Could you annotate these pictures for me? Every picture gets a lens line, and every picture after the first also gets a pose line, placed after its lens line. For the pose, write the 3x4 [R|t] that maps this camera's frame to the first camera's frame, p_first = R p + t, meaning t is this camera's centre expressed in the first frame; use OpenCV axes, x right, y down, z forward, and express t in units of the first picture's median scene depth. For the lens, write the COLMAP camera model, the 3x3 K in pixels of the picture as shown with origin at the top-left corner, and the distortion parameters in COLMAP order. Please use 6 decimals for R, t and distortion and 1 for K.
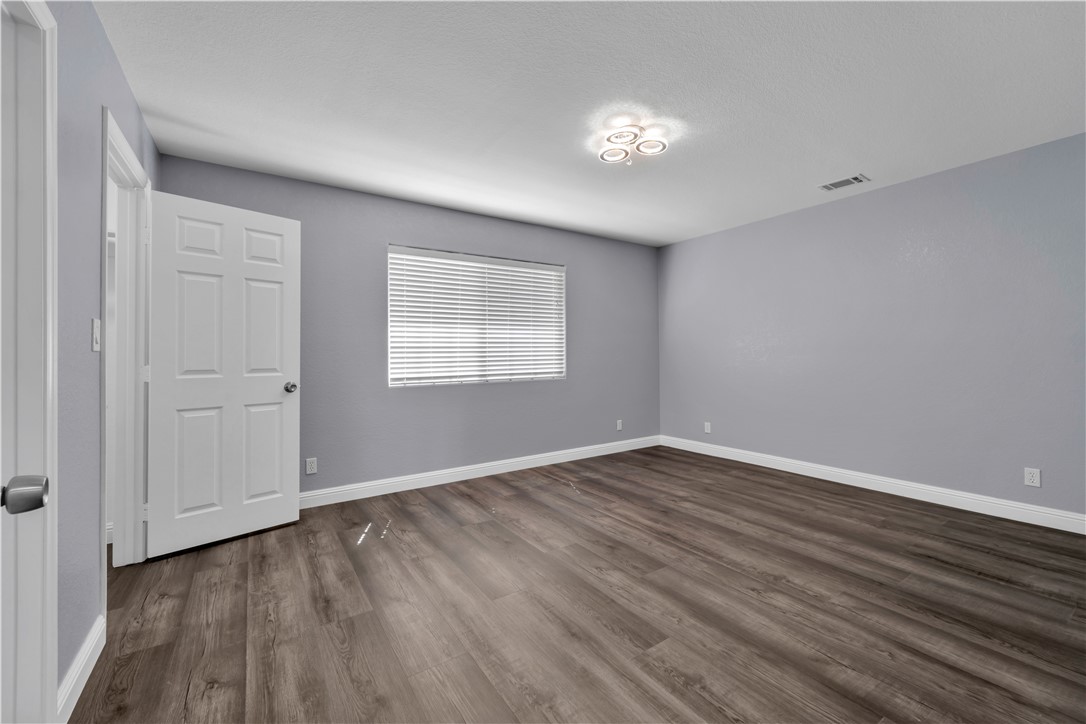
lens RADIAL K [[441.1, 0, 544.1], [0, 441.1, 358.2], [0, 0, 1]] dist [-0.001688, -0.000385]
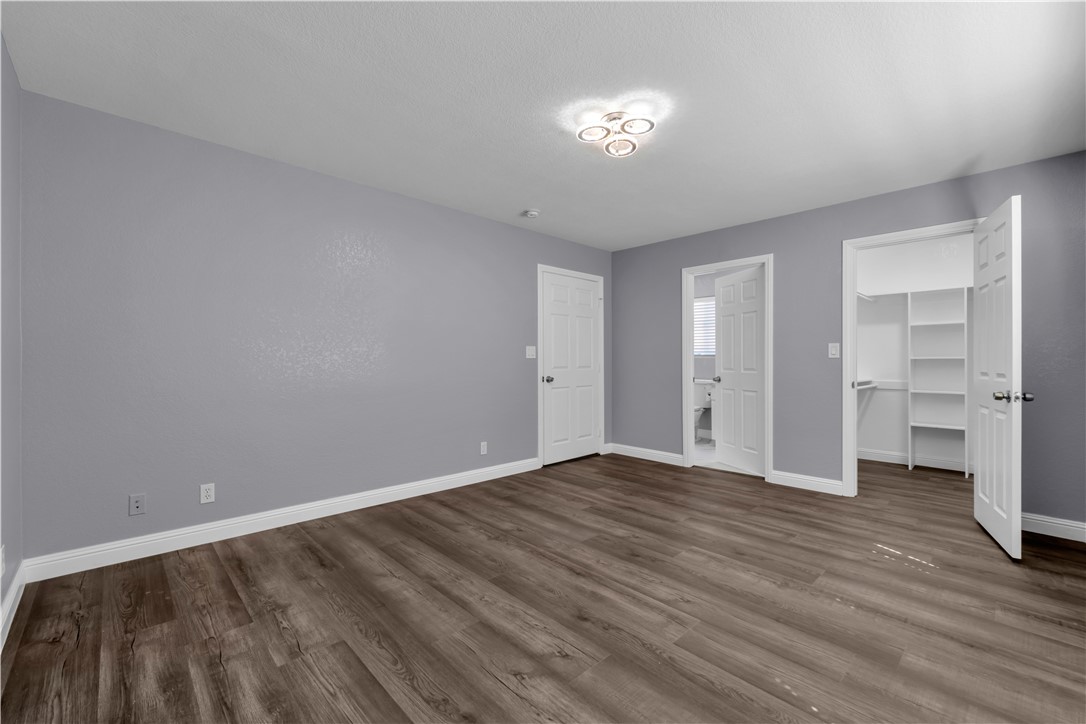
lens RADIAL K [[417.9, 0, 543.0], [0, 417.9, 362.0], [0, 0, 1]] dist [-0.000582, -0.000107]
pose [[-0.985818, 0.005026, -0.167744, 0.502770], [0.003695, 0.999959, 0.008247, -0.009765], [0.167779, 0.007511, -0.985796, 1.855425]]
